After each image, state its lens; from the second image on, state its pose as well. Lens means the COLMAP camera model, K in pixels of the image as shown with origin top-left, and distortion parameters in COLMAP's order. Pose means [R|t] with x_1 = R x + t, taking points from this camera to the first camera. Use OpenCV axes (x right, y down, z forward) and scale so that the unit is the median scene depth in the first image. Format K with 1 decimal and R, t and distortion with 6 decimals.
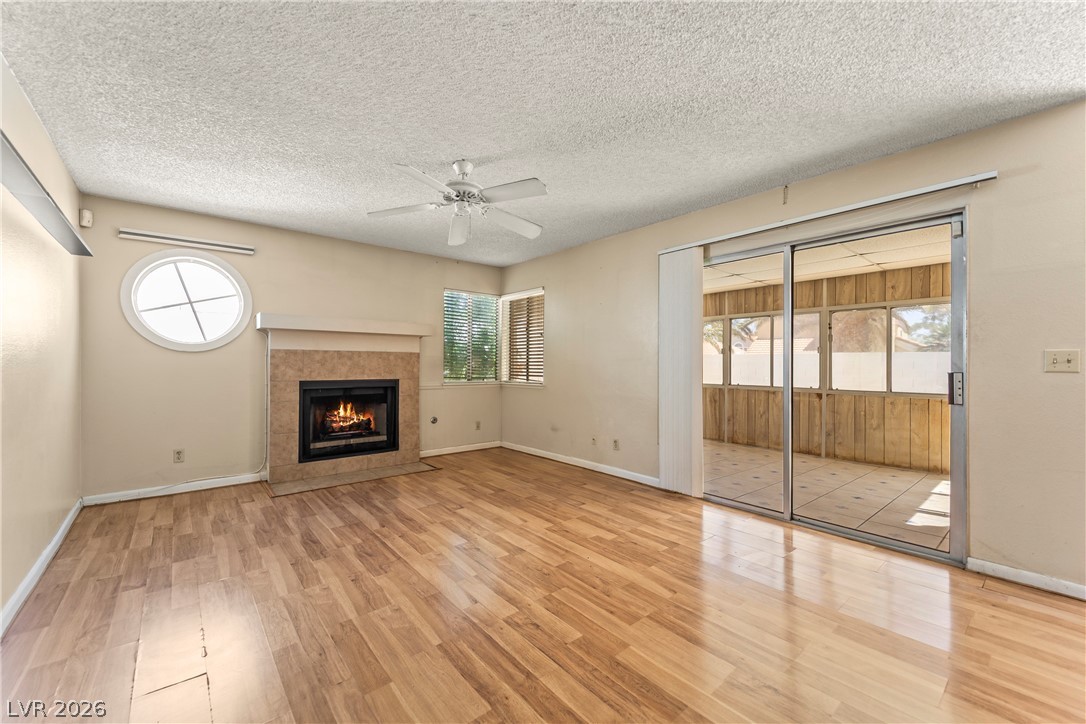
lens RADIAL K [[435.6, 0, 541.0], [0, 435.6, 354.9], [0, 0, 1]] dist [0.018745, -0.010212]
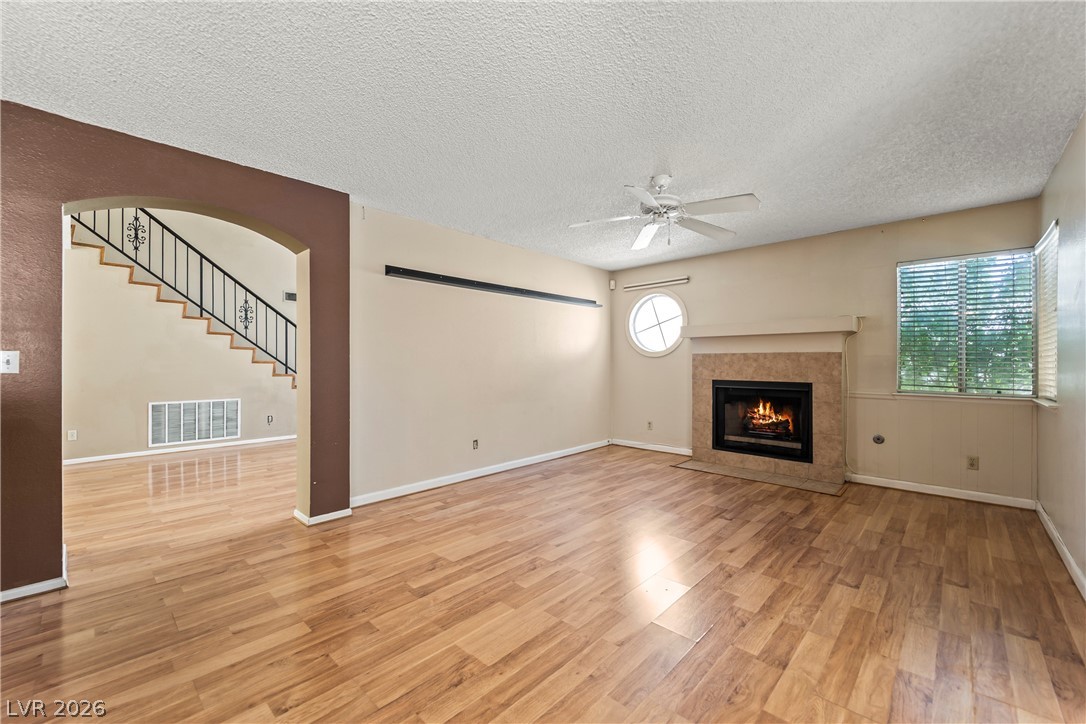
lens RADIAL K [[435.6, 0, 532.4], [0, 435.6, 357.9], [0, 0, 1]] dist [0.018745, -0.010212]
pose [[0.107465, -0.012830, -0.994126, 0.488129], [0.018993, 0.999761, -0.010850, 0.003130], [0.994027, -0.017716, 0.107683, 0.331272]]
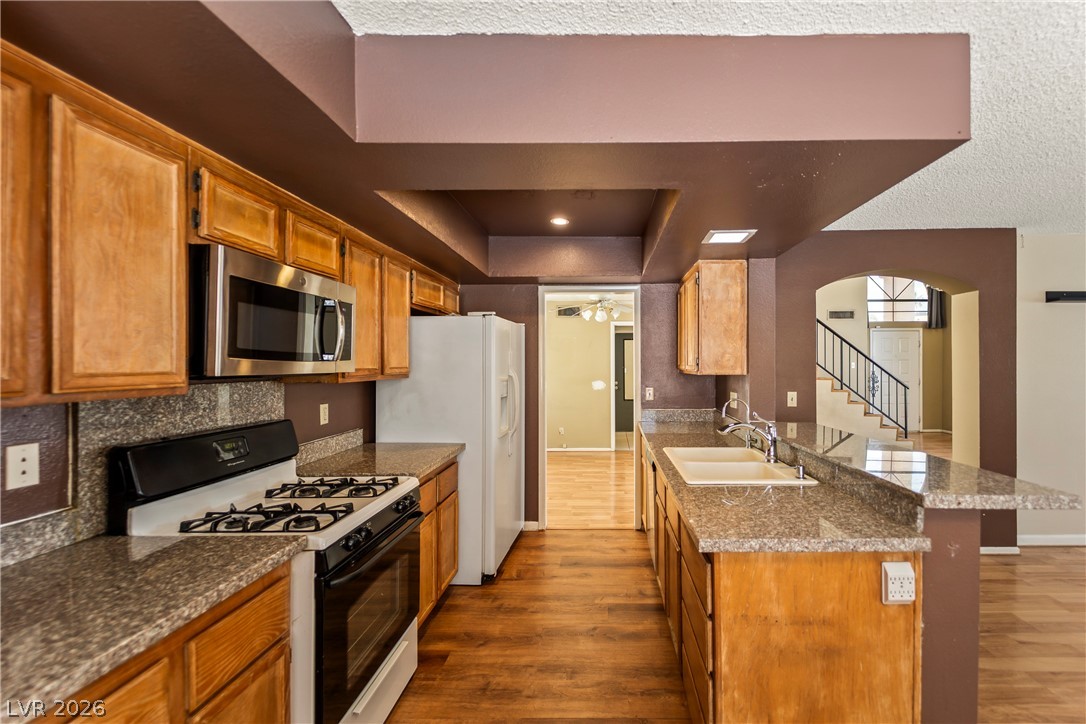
lens RADIAL K [[454.6, 0, 604.2], [0, 454.6, 361.9], [0, 0, 1]] dist [0.012386, -0.006500]
pose [[-0.640434, -0.002143, -0.768010, 0.712708], [0.015525, 0.999756, -0.015735, -0.056100], [0.767856, -0.022000, -0.640244, 0.096619]]
